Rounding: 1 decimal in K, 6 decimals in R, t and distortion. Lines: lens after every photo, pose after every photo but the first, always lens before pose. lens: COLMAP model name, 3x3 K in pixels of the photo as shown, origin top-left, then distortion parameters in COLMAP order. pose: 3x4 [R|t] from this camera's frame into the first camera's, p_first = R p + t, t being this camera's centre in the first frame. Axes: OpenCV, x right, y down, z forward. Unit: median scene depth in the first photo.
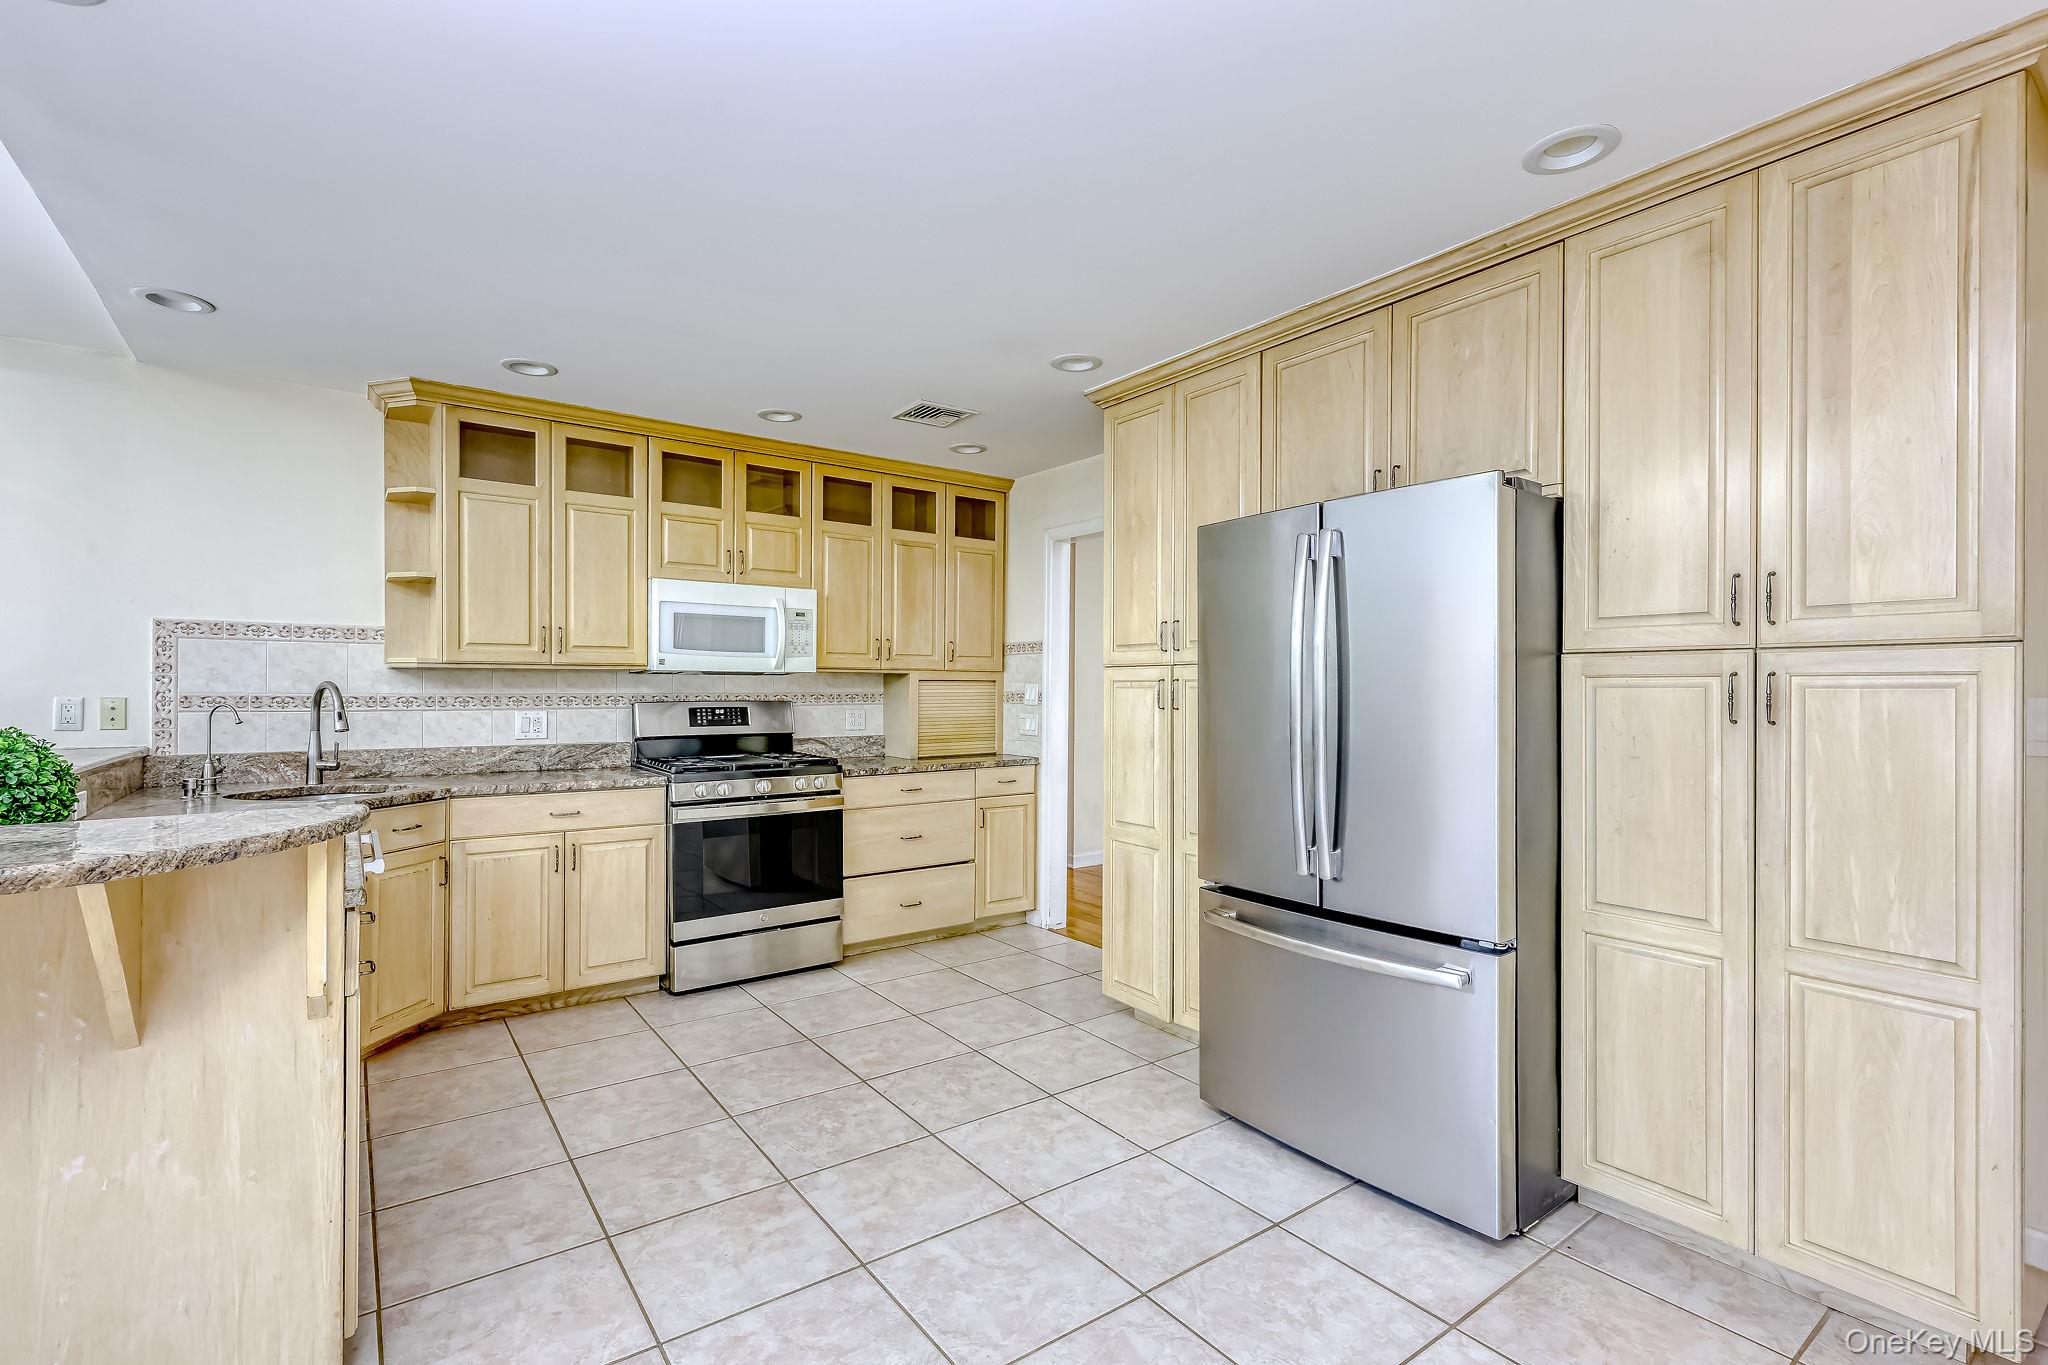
lens RADIAL K [[927.2, 0, 1018.6], [0, 927.2, 693.8], [0, 0, 1]] dist [0.001745, -0.000052]
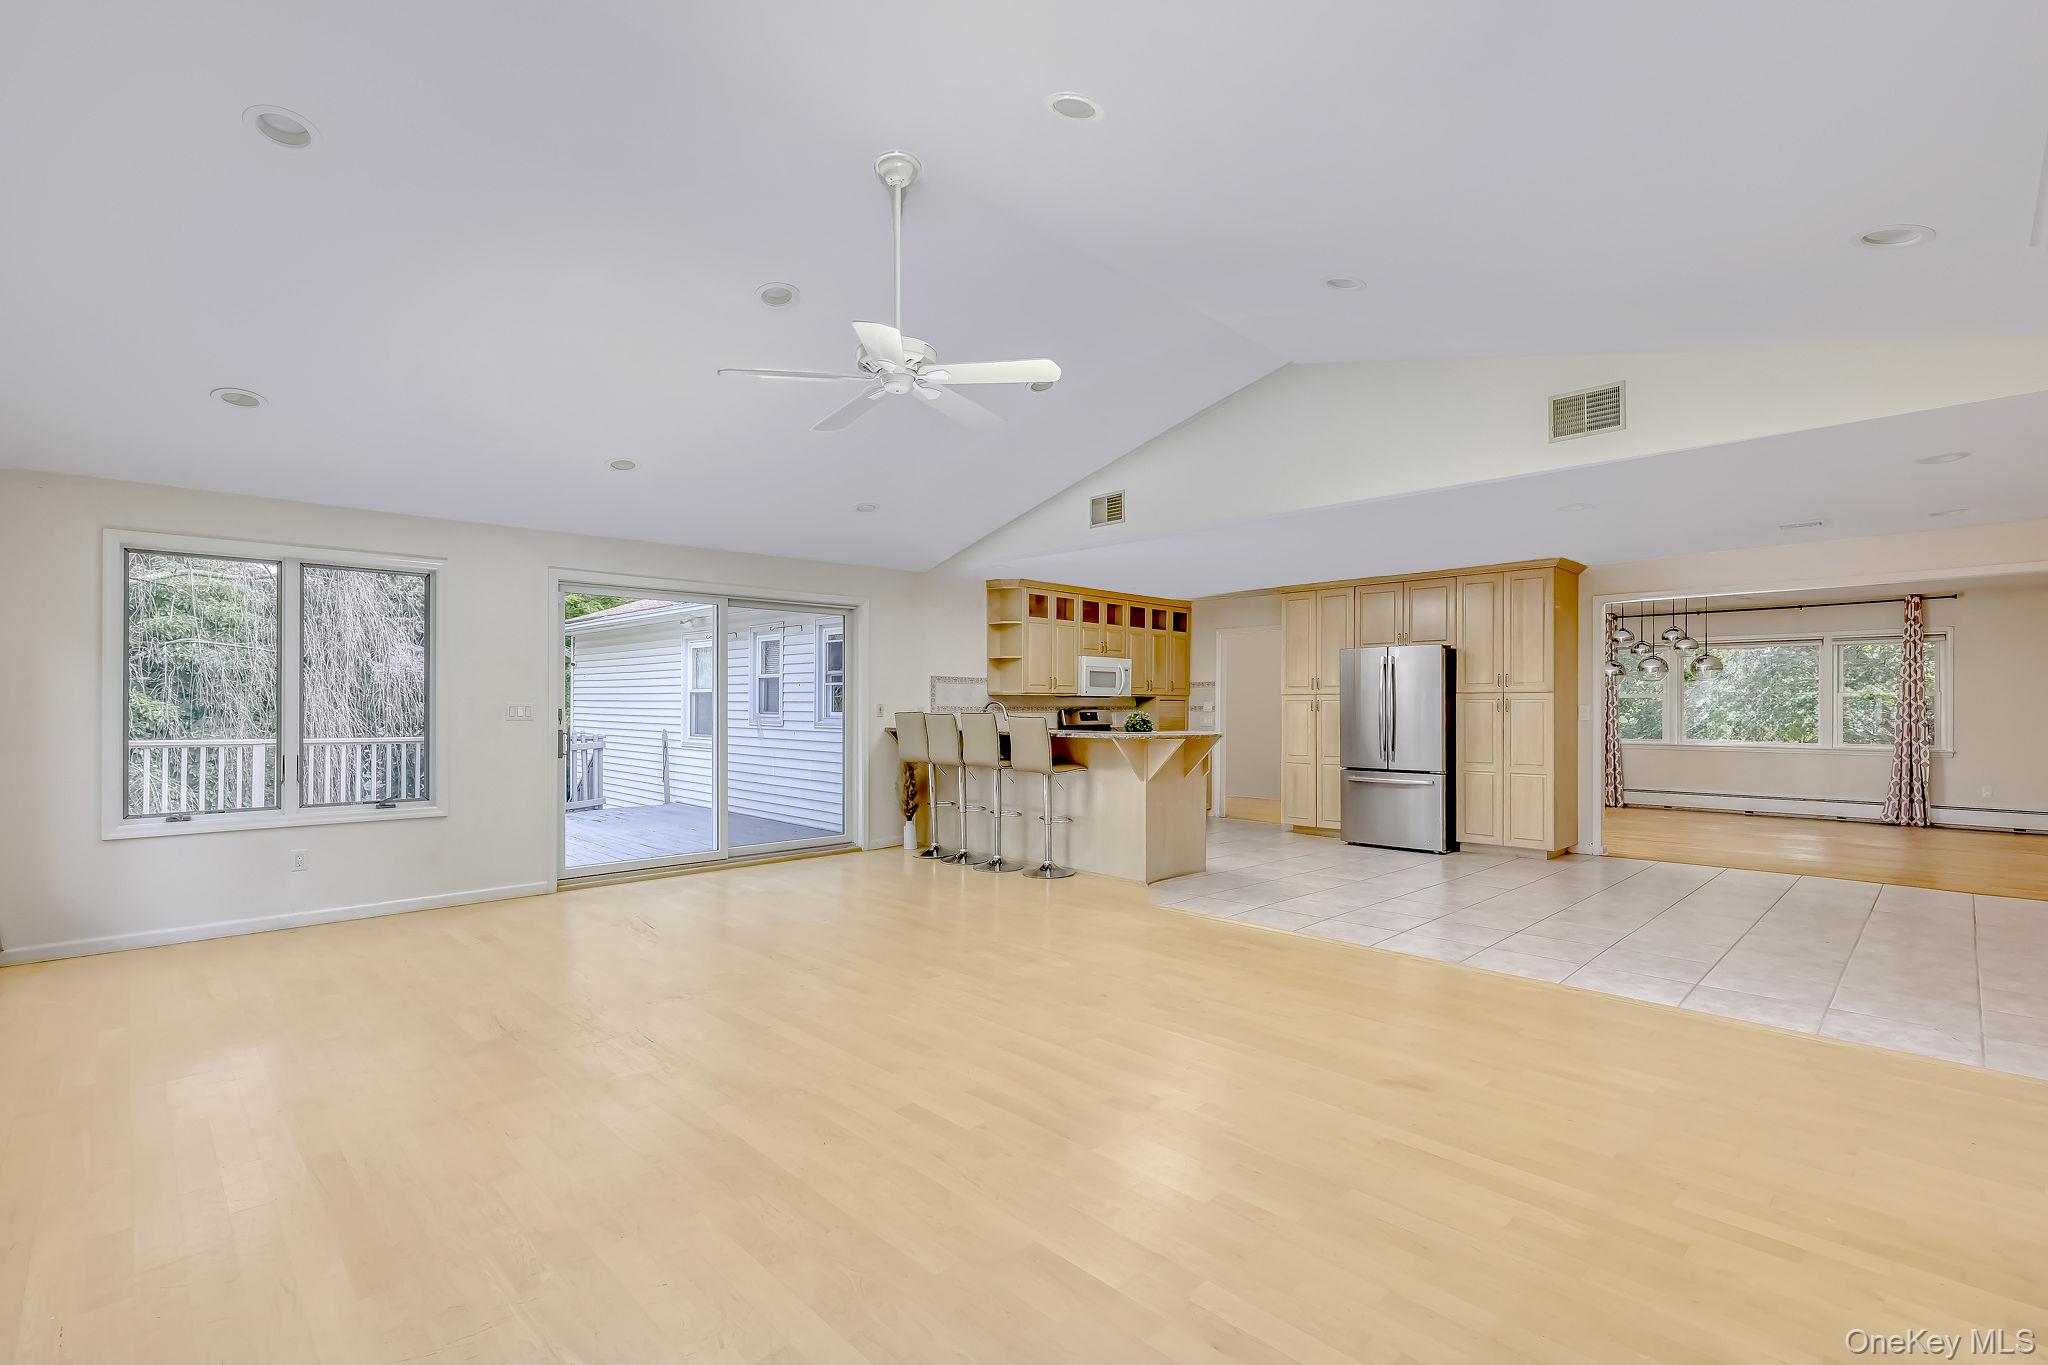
lens RADIAL K [[907.2, 0, 1043.8], [0, 907.2, 701.0], [0, 0, 1]] dist [-0.001700, -0.000194]
pose [[0.986323, 0.000594, 0.164823, -0.919323], [0.001396, 0.999928, -0.011955, 0.015752], [-0.164818, 0.012021, 0.986251, -1.288599]]
